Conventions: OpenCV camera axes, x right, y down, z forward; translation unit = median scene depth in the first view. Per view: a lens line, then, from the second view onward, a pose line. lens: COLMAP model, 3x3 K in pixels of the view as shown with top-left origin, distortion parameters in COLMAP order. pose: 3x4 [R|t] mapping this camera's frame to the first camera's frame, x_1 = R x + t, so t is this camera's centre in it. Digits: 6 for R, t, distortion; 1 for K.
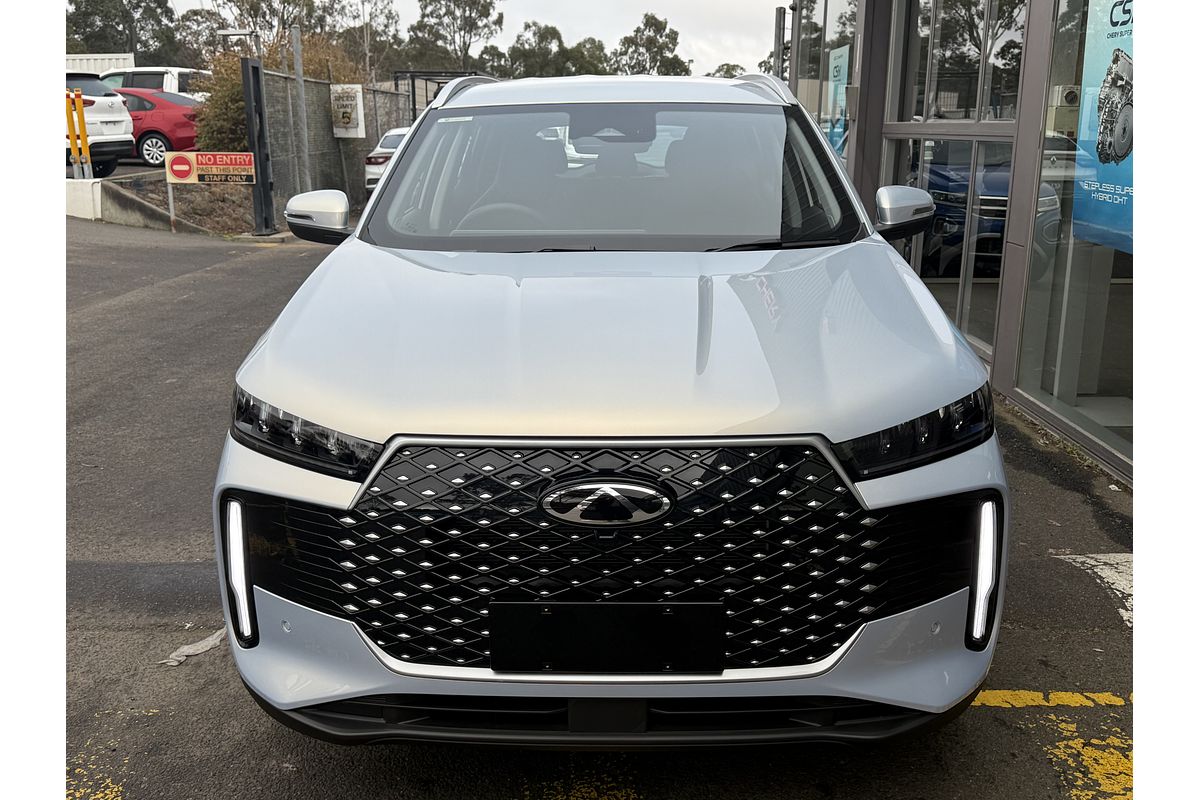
lens RADIAL K [[1087.8, 0, 601.3], [0, 1087.8, 393.3], [0, 0, 1]] dist [0.081864, -0.096896]
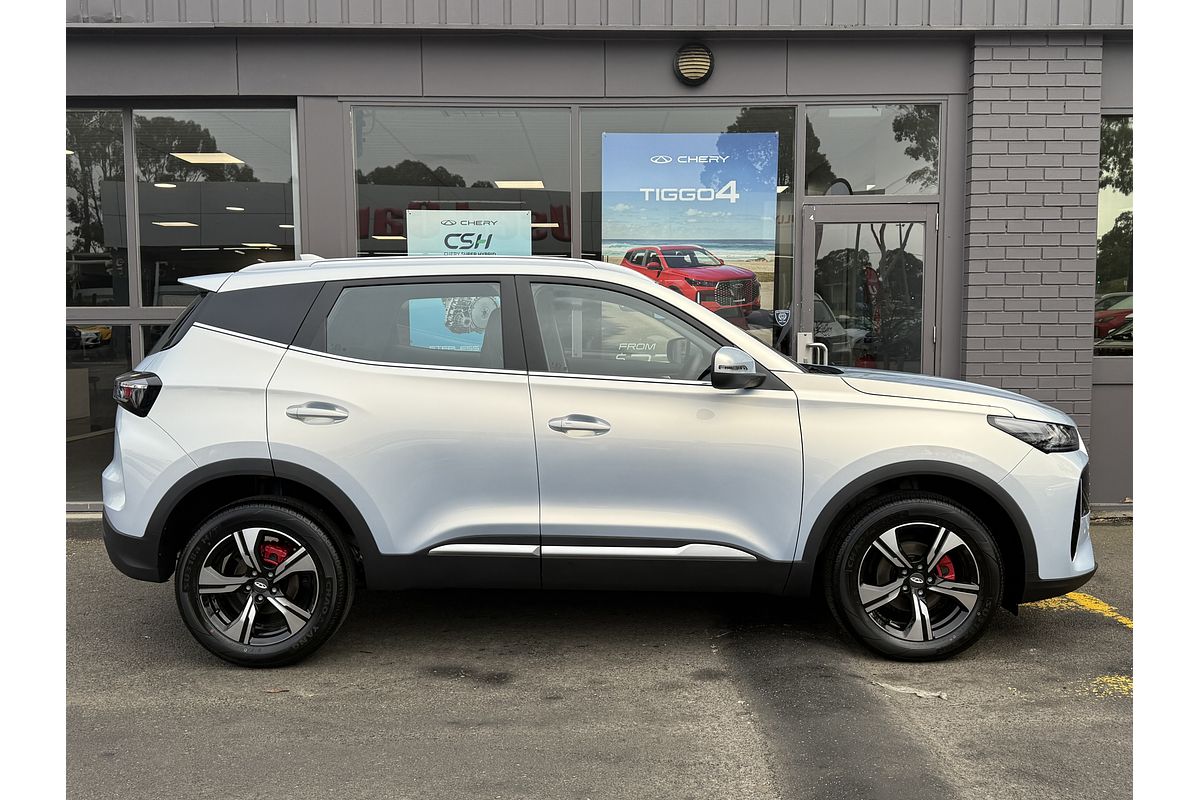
lens RADIAL K [[1026.1, 0, 596.5], [0, 1026.1, 404.3], [0, 0, 1]] dist [0.052273, -0.024946]
pose [[-0.008726, -0.079730, 0.996778, -0.332700], [0.244561, 0.966374, 0.079438, -0.059667], [-0.969595, 0.244466, 0.011066, 0.272807]]
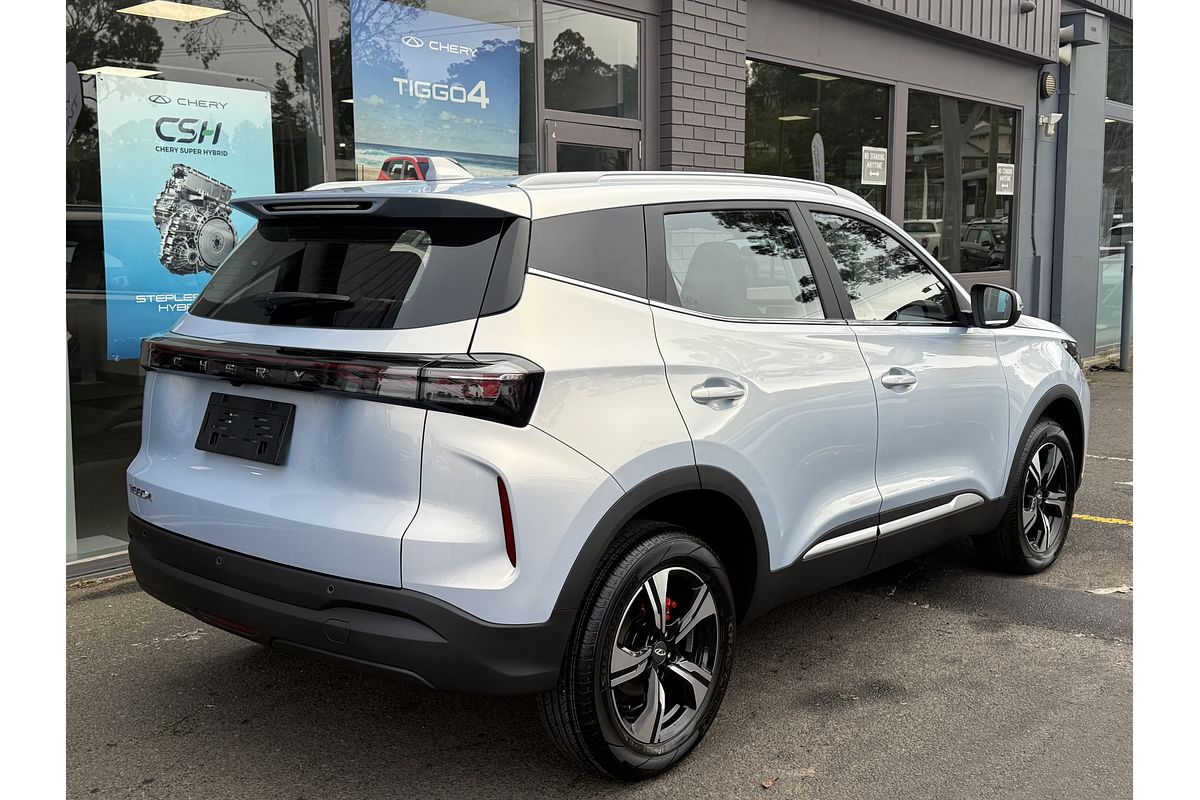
lens RADIAL K [[1219.4, 0, 608.0], [0, 1219.4, 399.2], [0, 0, 1]] dist [0.087612, 0.000000]
pose [[-0.765555, -0.079128, 0.638486, -0.189110], [0.157000, 0.939429, 0.304670, -0.127383], [-0.623920, 0.333484, -0.706762, 0.528684]]
